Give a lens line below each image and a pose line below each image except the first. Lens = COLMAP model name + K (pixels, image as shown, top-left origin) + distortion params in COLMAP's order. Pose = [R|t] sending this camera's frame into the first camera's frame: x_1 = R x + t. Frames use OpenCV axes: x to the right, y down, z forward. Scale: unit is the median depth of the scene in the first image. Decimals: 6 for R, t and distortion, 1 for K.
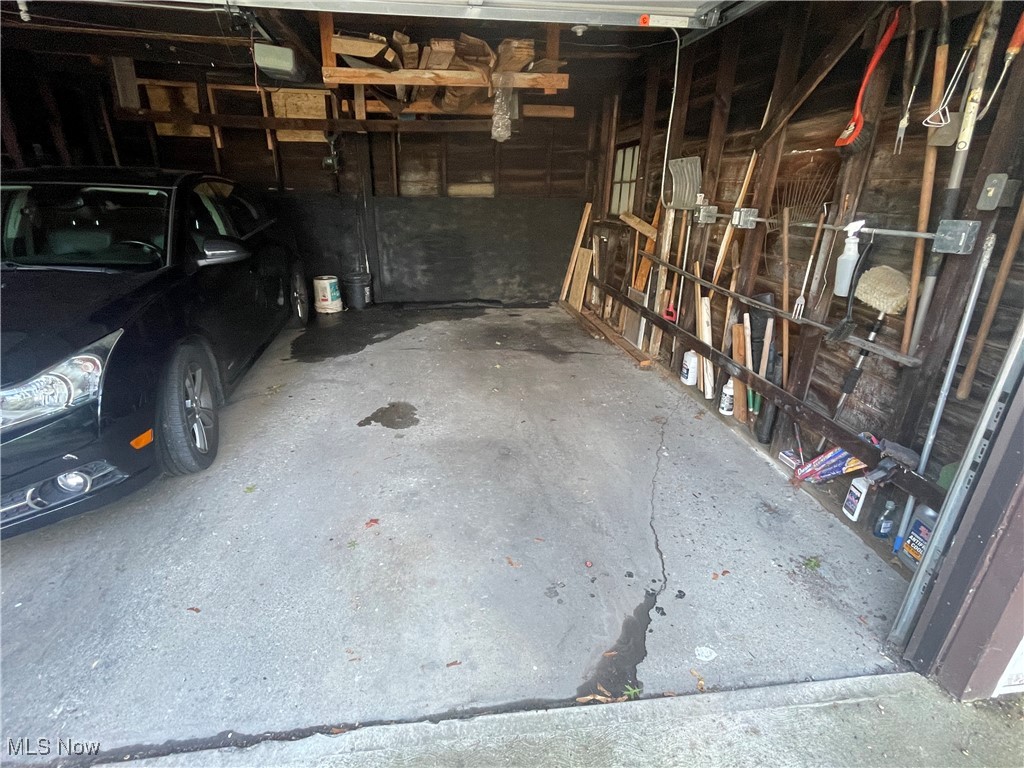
lens RADIAL K [[494.7, 0, 511.0], [0, 494.7, 383.1], [0, 0, 1]] dist [-0.005586, -0.000069]
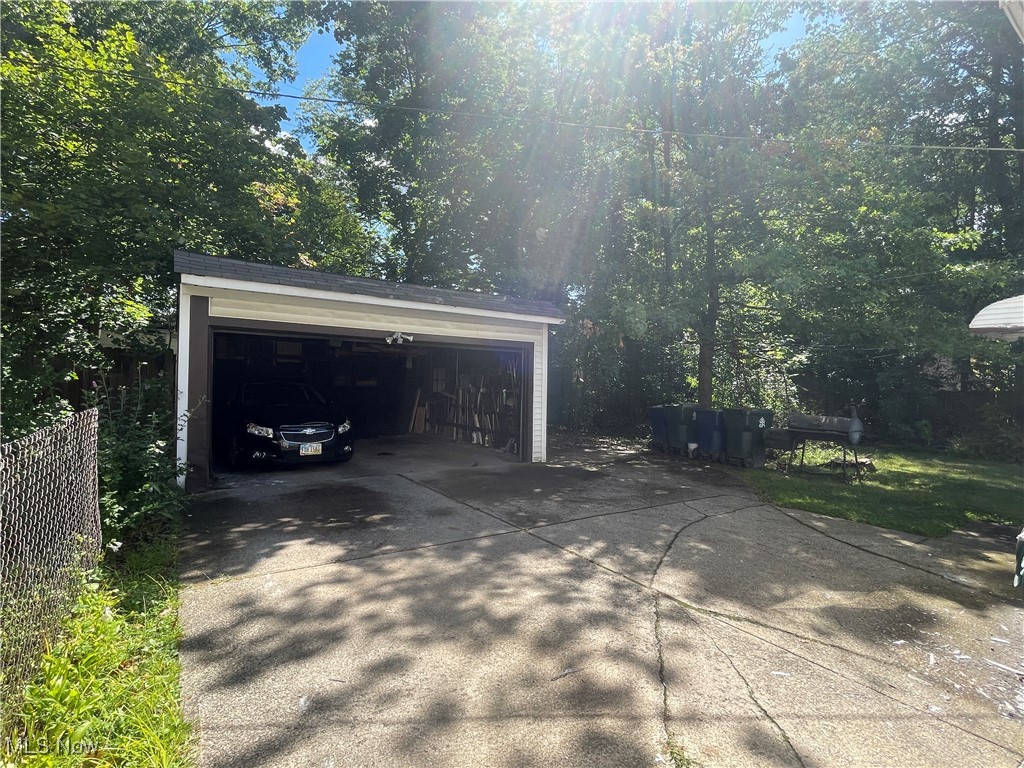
lens RADIAL K [[494.7, 0, 512.3], [0, 494.7, 383.3], [0, 0, 1]] dist [-0.005586, -0.000069]
pose [[0.889279, -0.002566, 0.457359, -0.829788], [0.168011, 0.931903, -0.321448, 0.683502], [-0.425389, 0.362698, 0.829153, -1.764726]]
